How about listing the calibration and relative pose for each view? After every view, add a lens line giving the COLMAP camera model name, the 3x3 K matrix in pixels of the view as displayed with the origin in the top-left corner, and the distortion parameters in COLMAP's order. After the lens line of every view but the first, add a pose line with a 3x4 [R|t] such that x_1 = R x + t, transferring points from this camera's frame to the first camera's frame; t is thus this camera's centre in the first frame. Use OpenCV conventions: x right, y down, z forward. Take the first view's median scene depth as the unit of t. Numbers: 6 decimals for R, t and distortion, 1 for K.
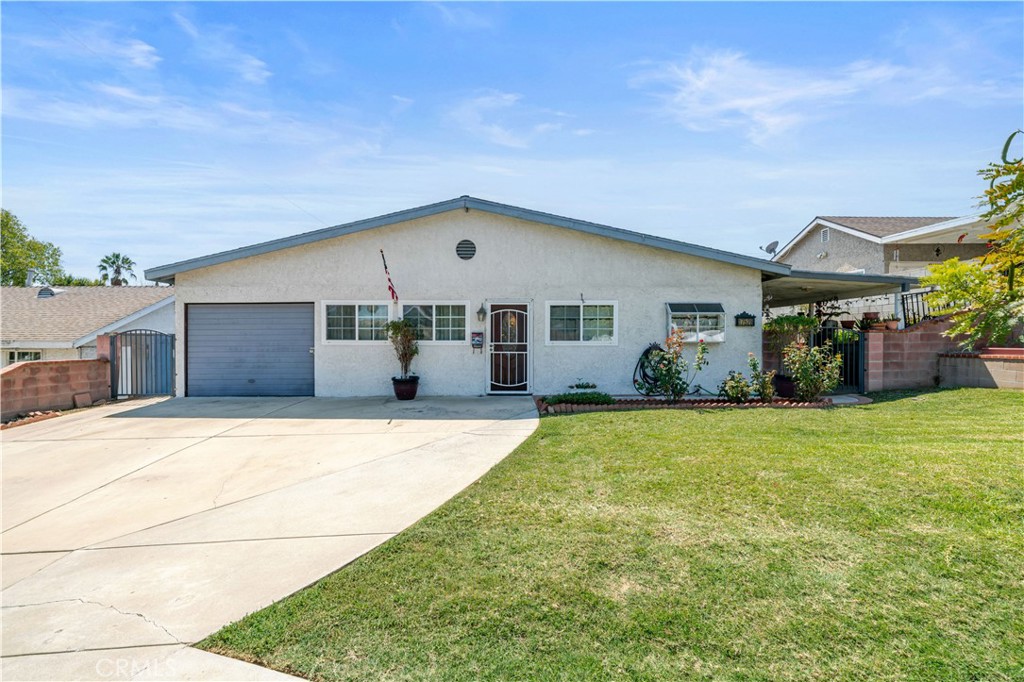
lens RADIAL K [[421.3, 0, 505.7], [0, 421.3, 344.6], [0, 0, 1]] dist [-0.000909, -0.000251]
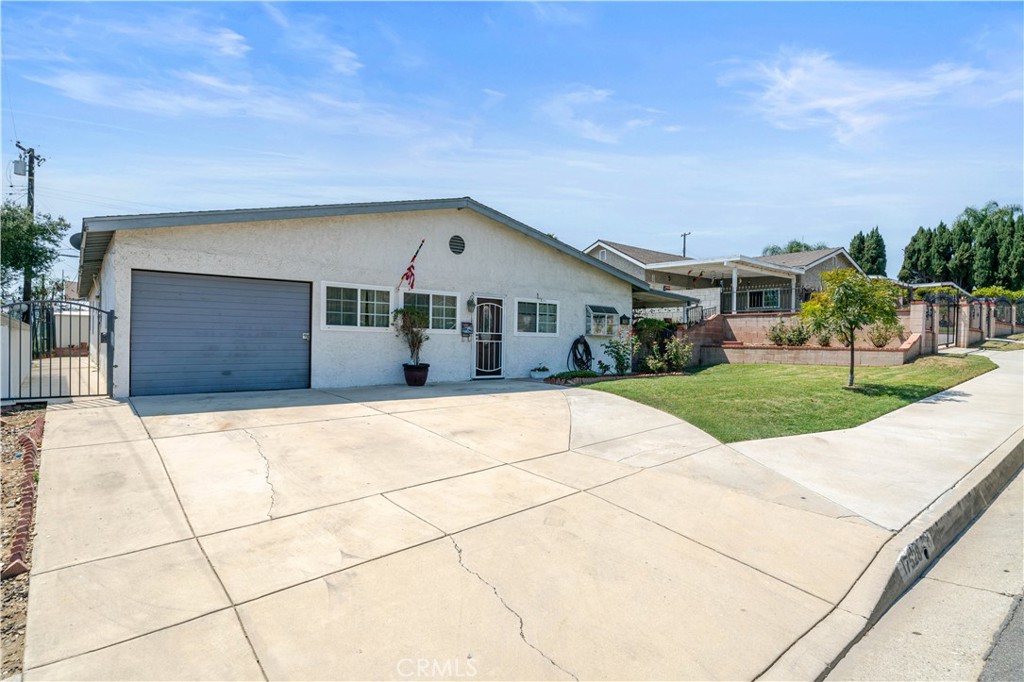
lens RADIAL K [[535.3, 0, 507.3], [0, 535.3, 340.2], [0, 0, 1]] dist [-0.000742, -0.000316]
pose [[0.774507, 0.013213, 0.632428, -0.857410], [-0.010468, 0.999913, -0.008071, 0.027183], [-0.632479, -0.000370, 0.774577, -0.136150]]
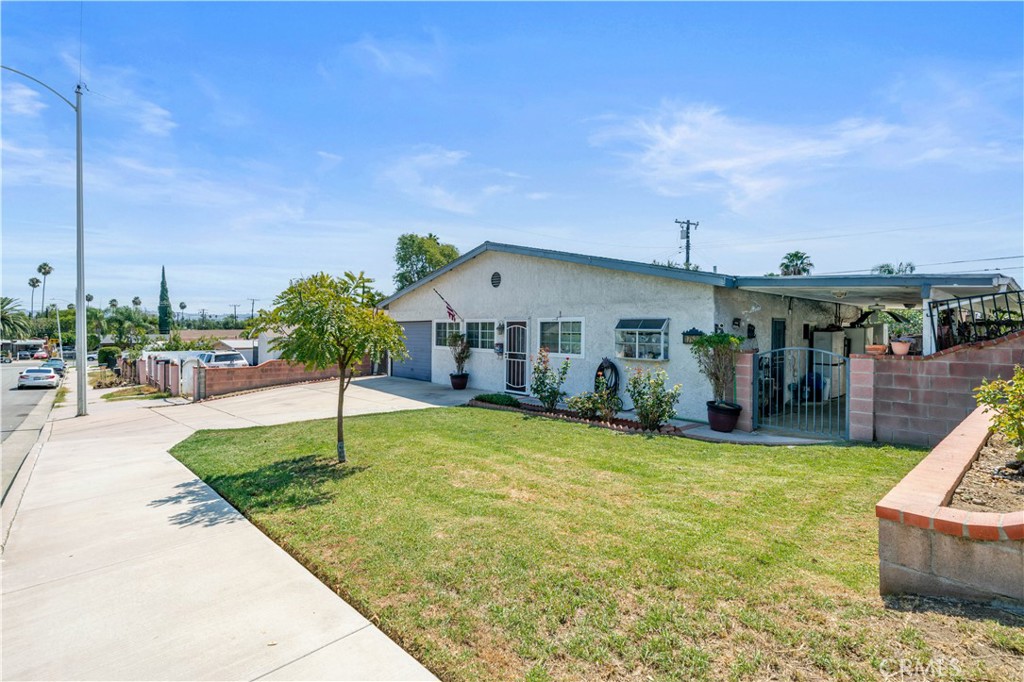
lens RADIAL K [[485.5, 0, 512.9], [0, 485.5, 335.2], [0, 0, 1]] dist [-0.001679, -0.000151]
pose [[0.677246, 0.012965, -0.735643, 1.055612], [-0.016238, 0.999865, 0.002673, -0.058353], [0.735578, 0.010135, 0.677365, 0.019852]]
